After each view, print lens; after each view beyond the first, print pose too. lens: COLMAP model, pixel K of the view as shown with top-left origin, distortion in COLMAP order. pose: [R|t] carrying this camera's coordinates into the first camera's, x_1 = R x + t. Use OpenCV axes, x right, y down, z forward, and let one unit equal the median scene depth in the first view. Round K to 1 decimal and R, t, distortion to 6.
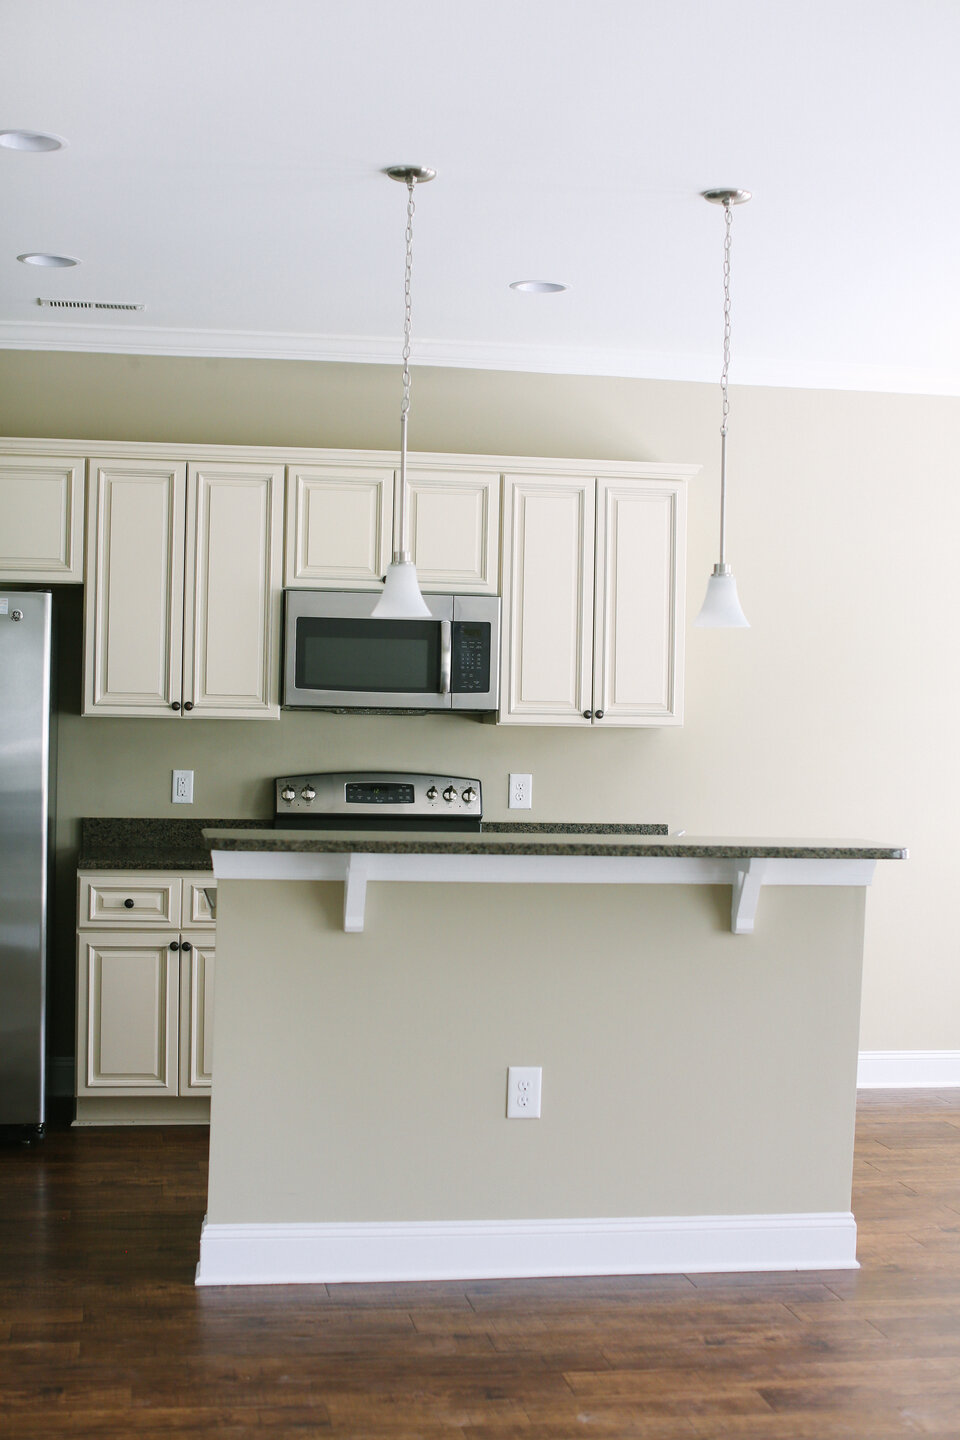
lens RADIAL K [[2093.1, 0, 479.7], [0, 2093.1, 713.2], [0, 0, 1]] dist [0.151287, 0.028686]
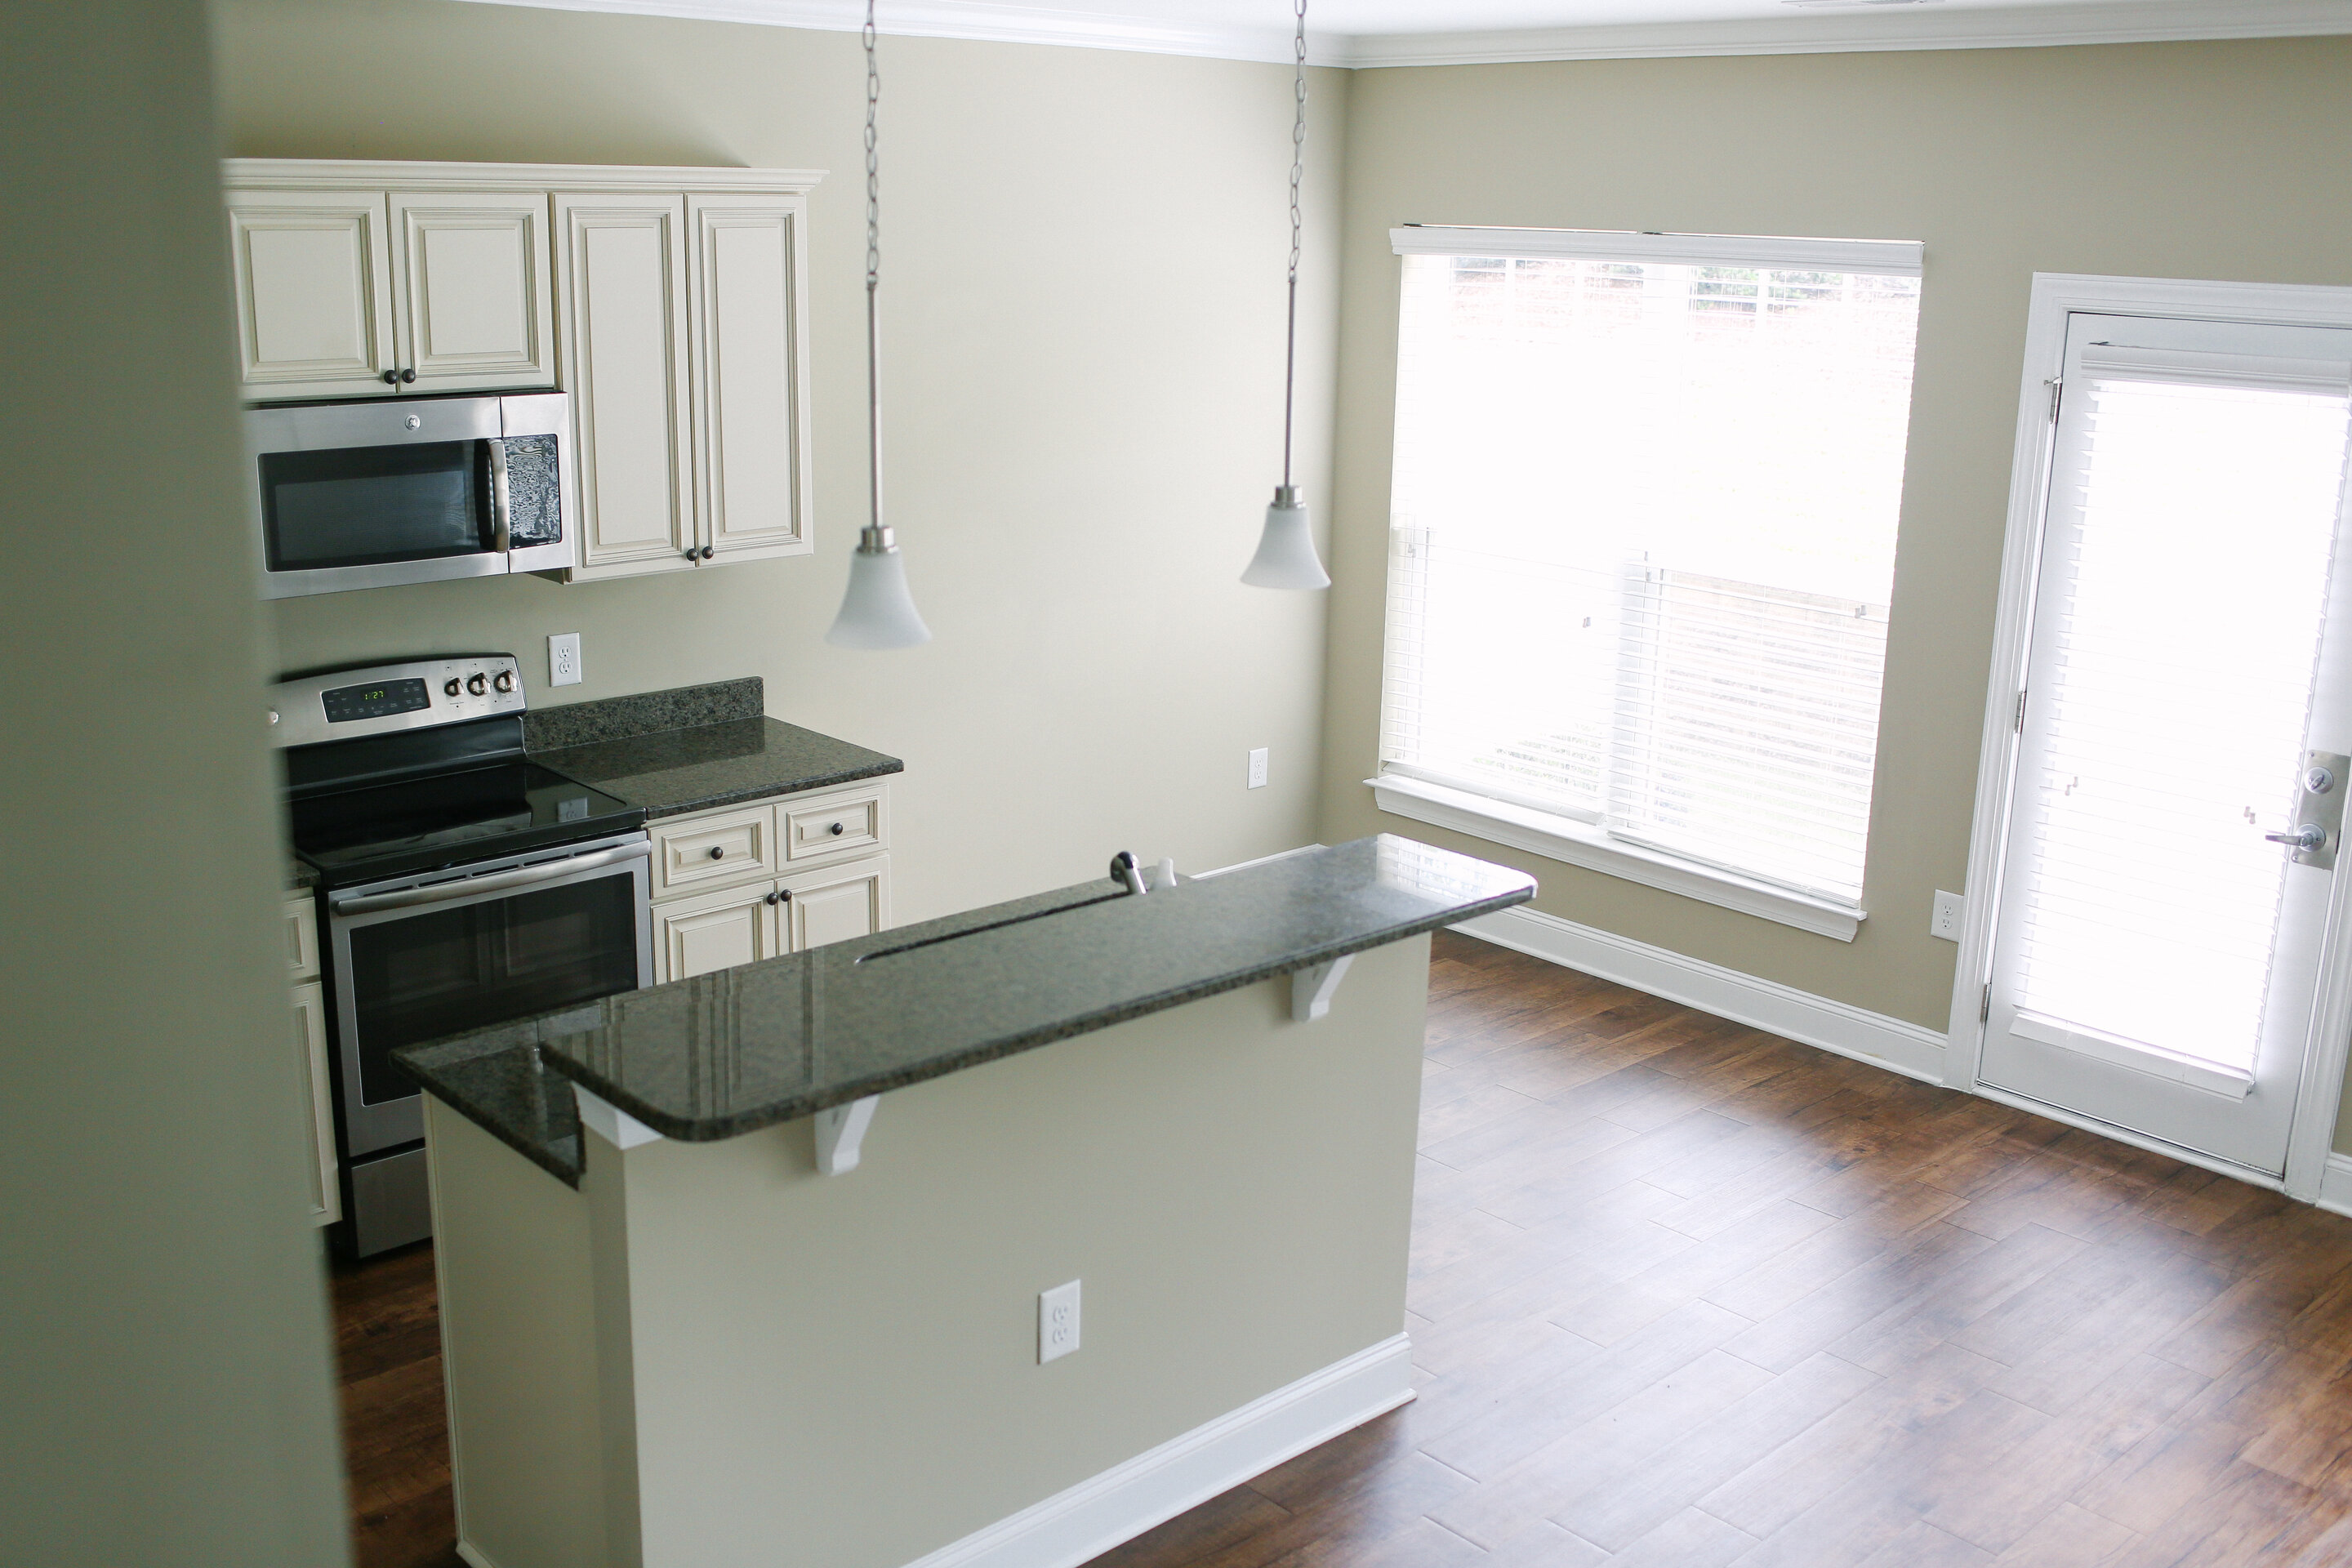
lens RADIAL K [[2255.0, 0, 1085.4], [0, 2255.0, 777.5], [0, 0, 1]] dist [-0.009163, 0.000113]
pose [[0.849378, -0.142090, 0.508299, -0.217681], [0.001117, 0.963560, 0.267488, -0.122798], [-0.527784, -0.226631, 0.818585, 0.323286]]
